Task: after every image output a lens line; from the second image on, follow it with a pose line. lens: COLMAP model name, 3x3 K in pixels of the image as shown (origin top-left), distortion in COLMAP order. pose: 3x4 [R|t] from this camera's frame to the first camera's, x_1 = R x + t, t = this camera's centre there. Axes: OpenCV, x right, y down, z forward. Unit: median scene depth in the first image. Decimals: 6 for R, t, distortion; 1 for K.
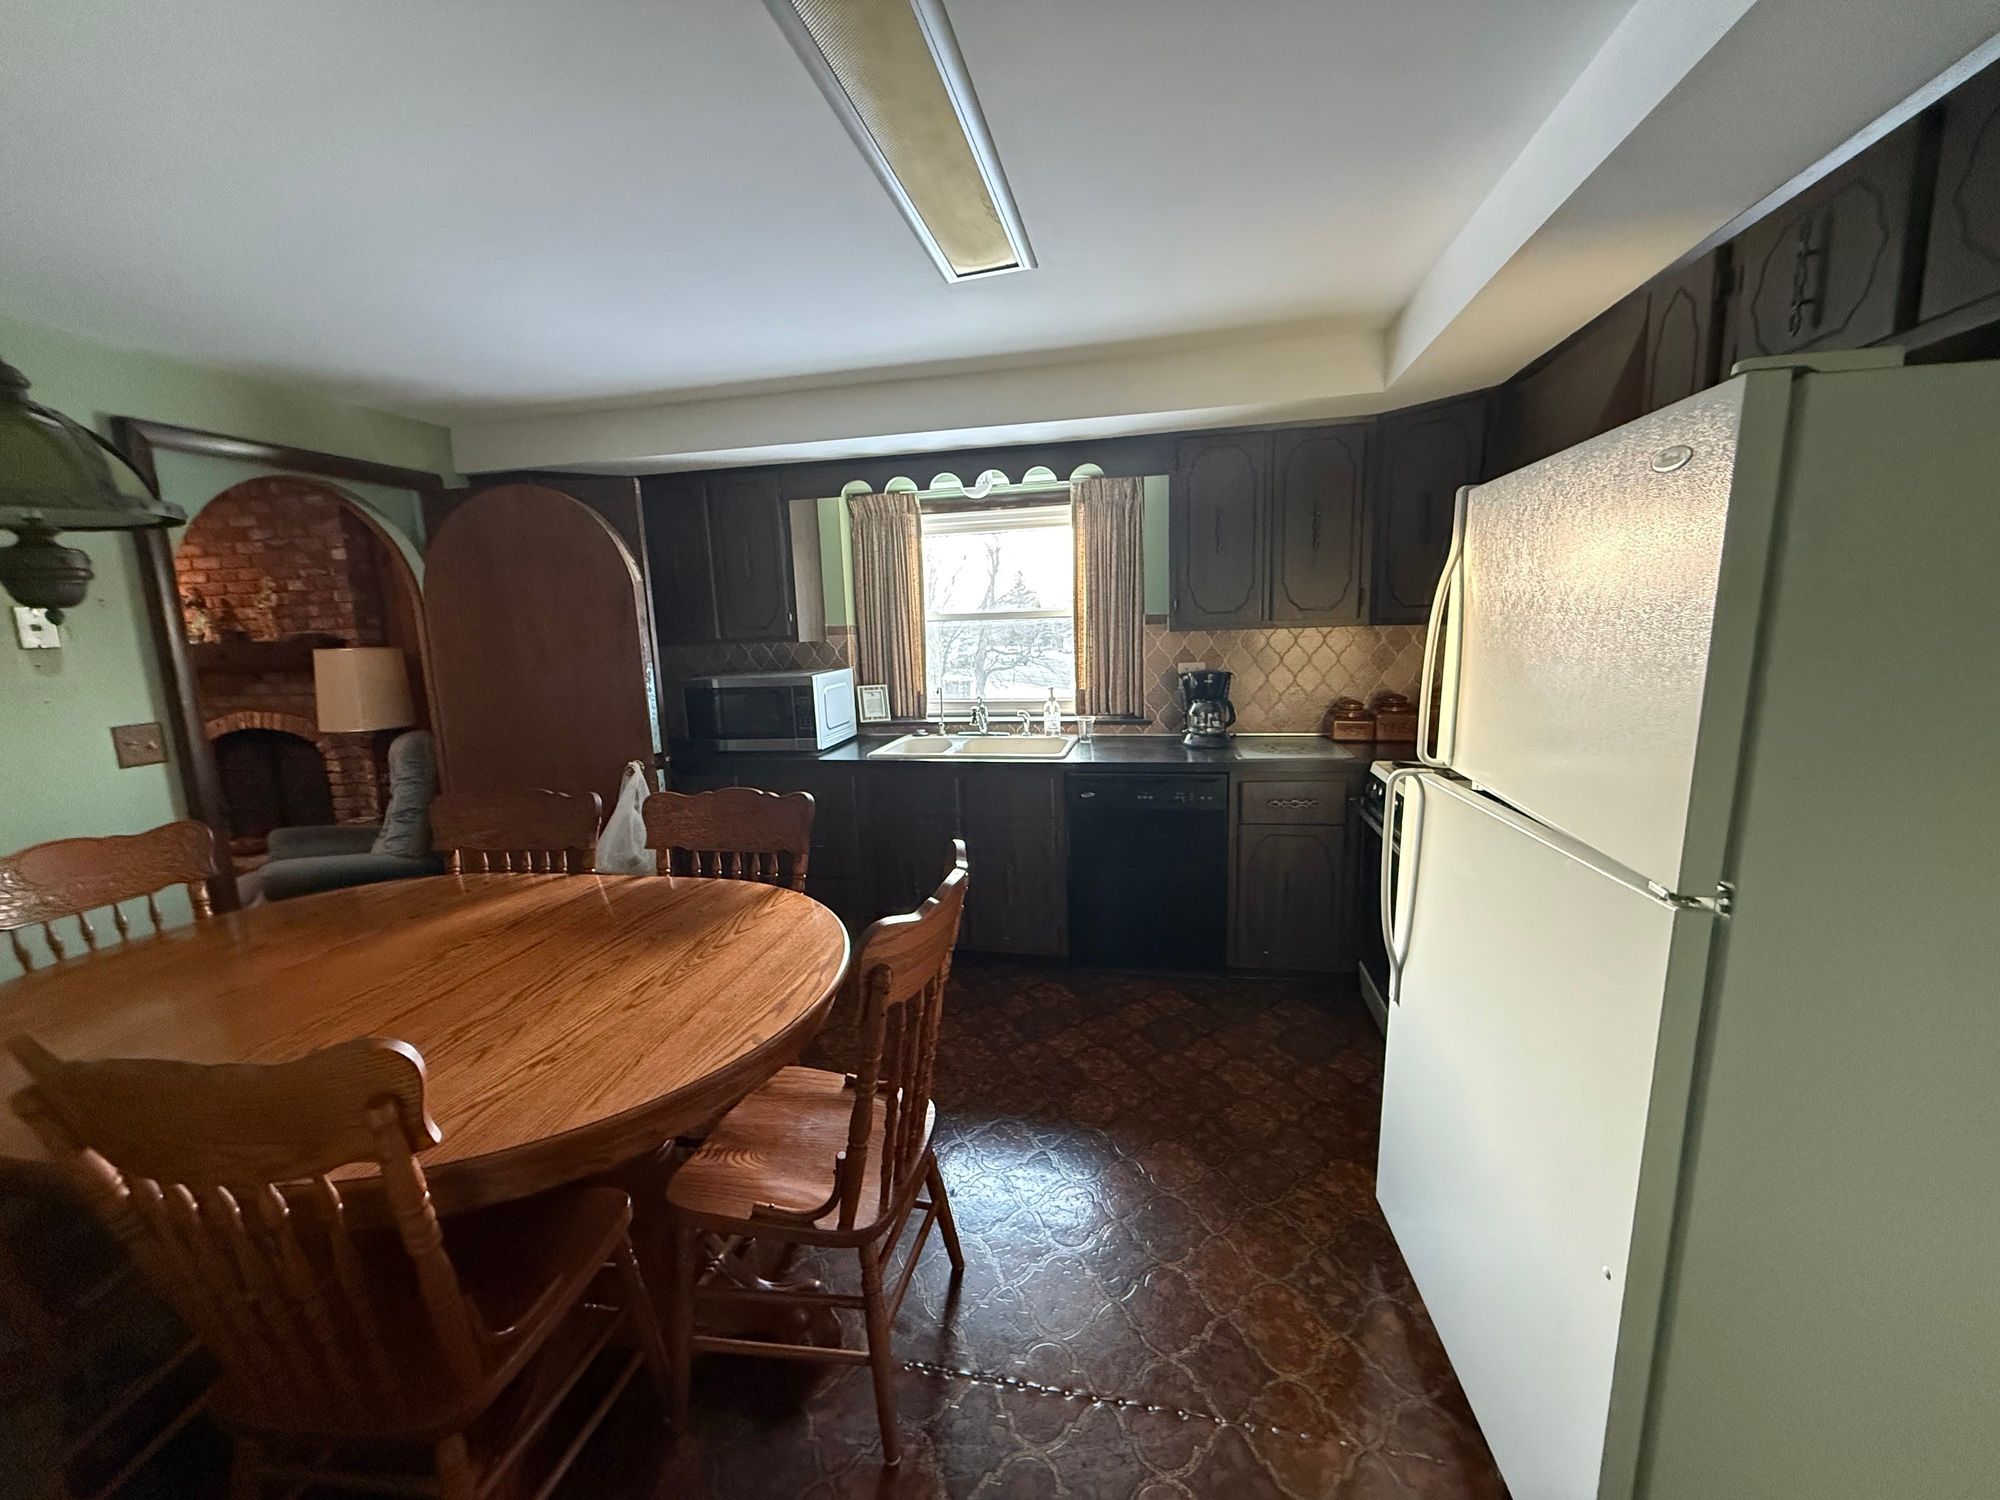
lens RADIAL K [[793.0, 0, 1004.2], [0, 793.0, 756.8], [0, 0, 1]] dist [-0.001243, 0.000654]
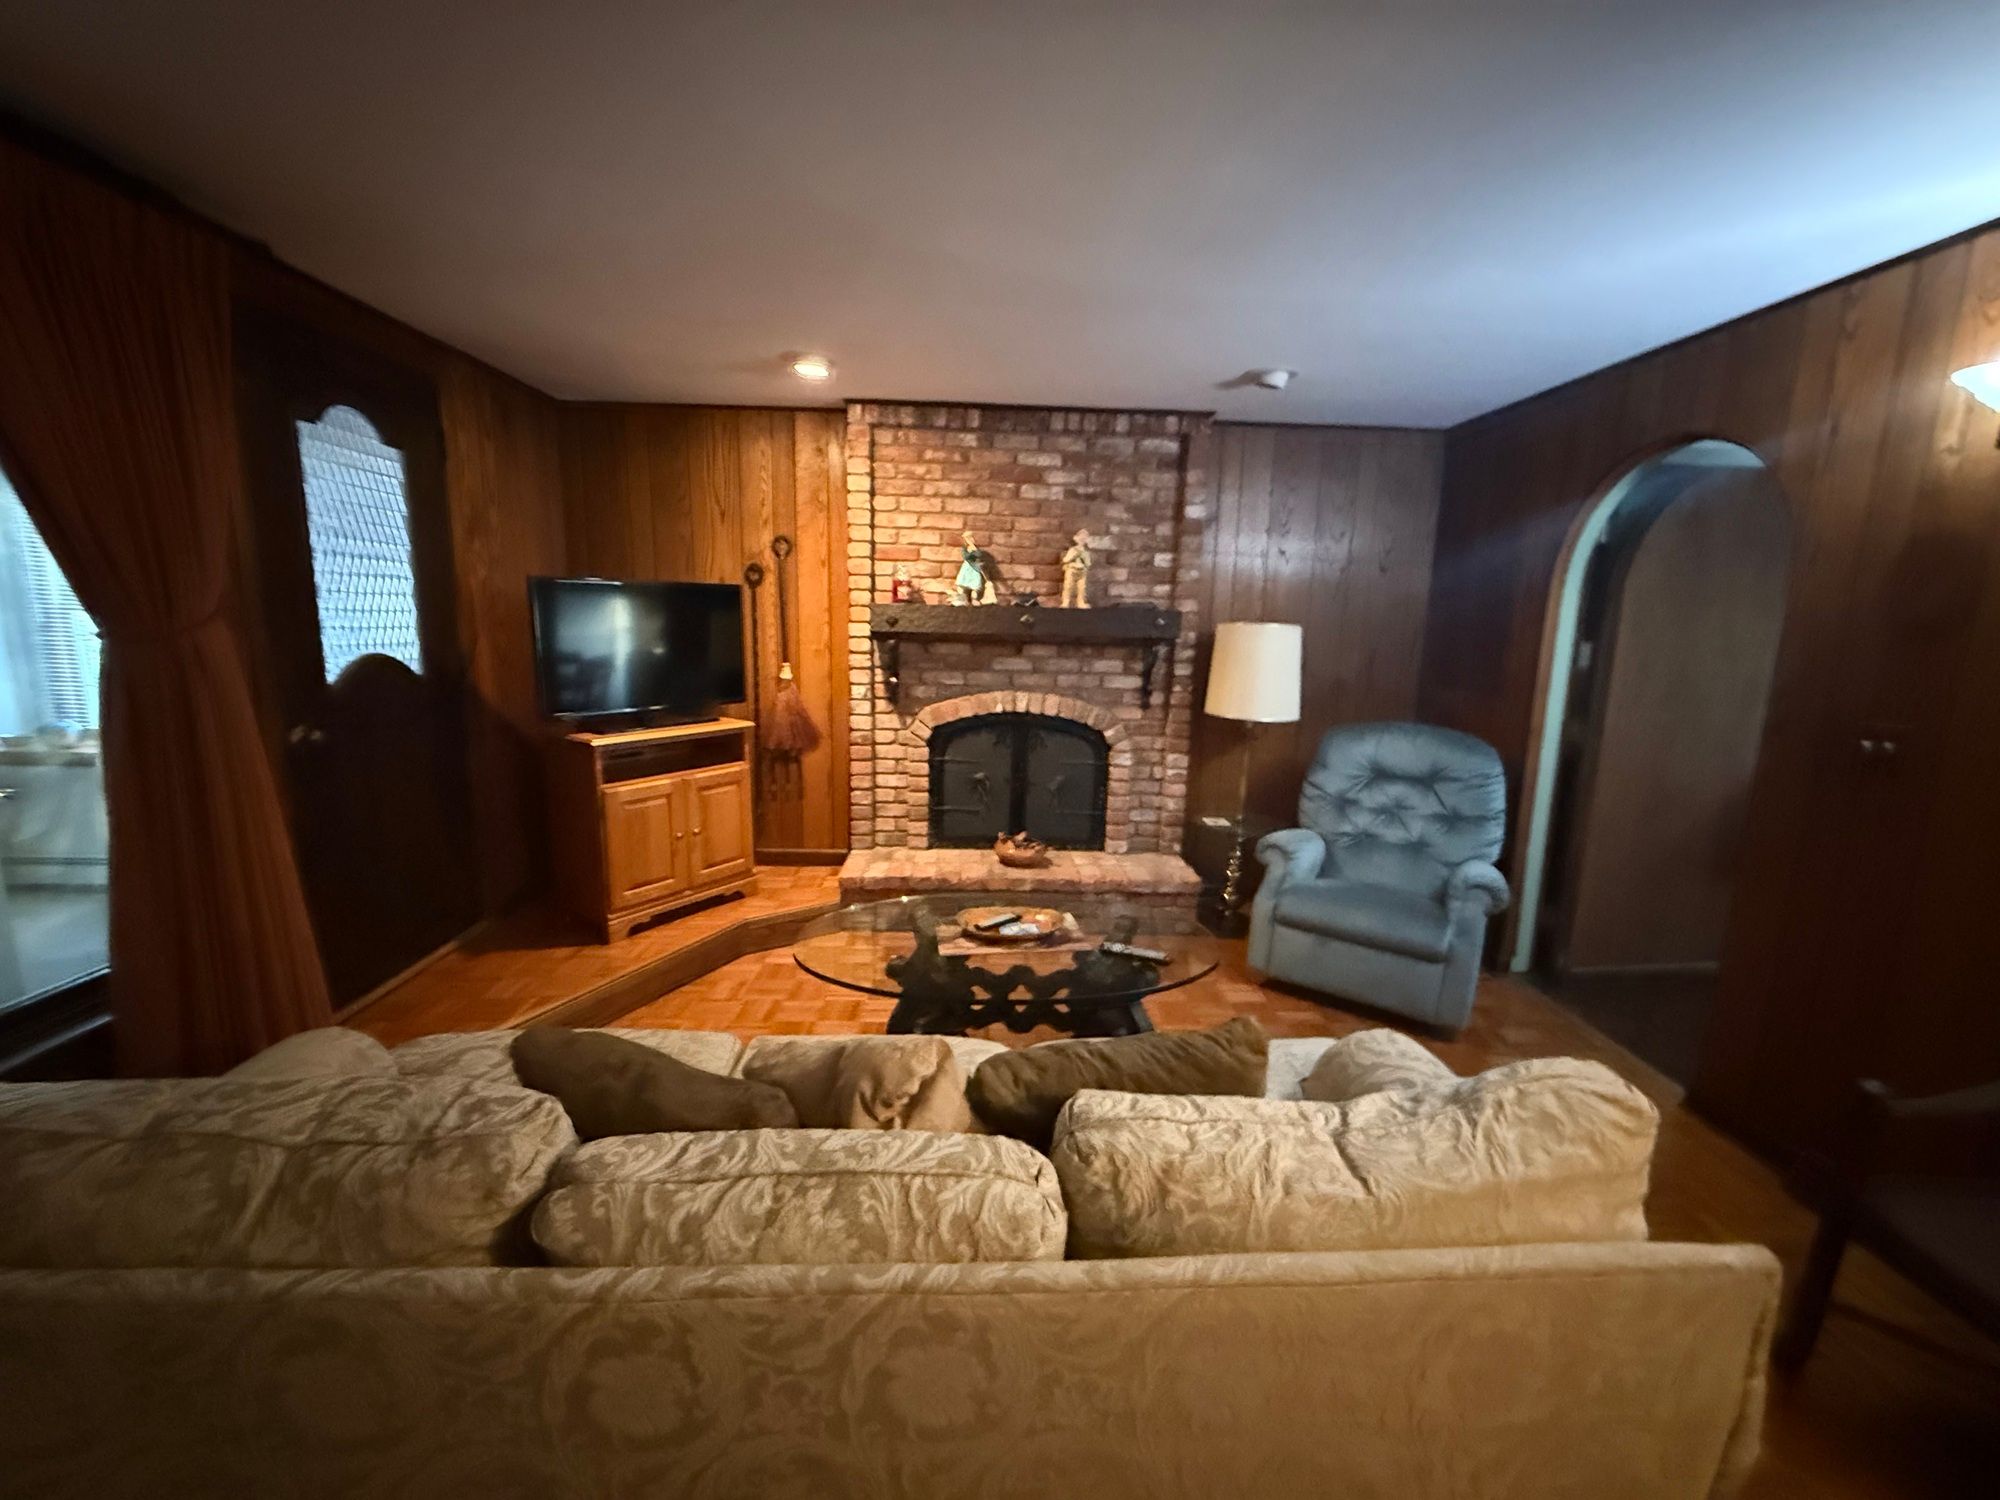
lens RADIAL K [[793.0, 0, 1002.4], [0, 793.0, 746.3], [0, 0, 1]] dist [-0.001243, 0.000654]
pose [[0.972327, 0.018361, 0.232901, -1.167011], [-0.019328, 0.999811, 0.001871, -0.001772], [-0.232822, -0.006321, 0.972499, 0.207858]]
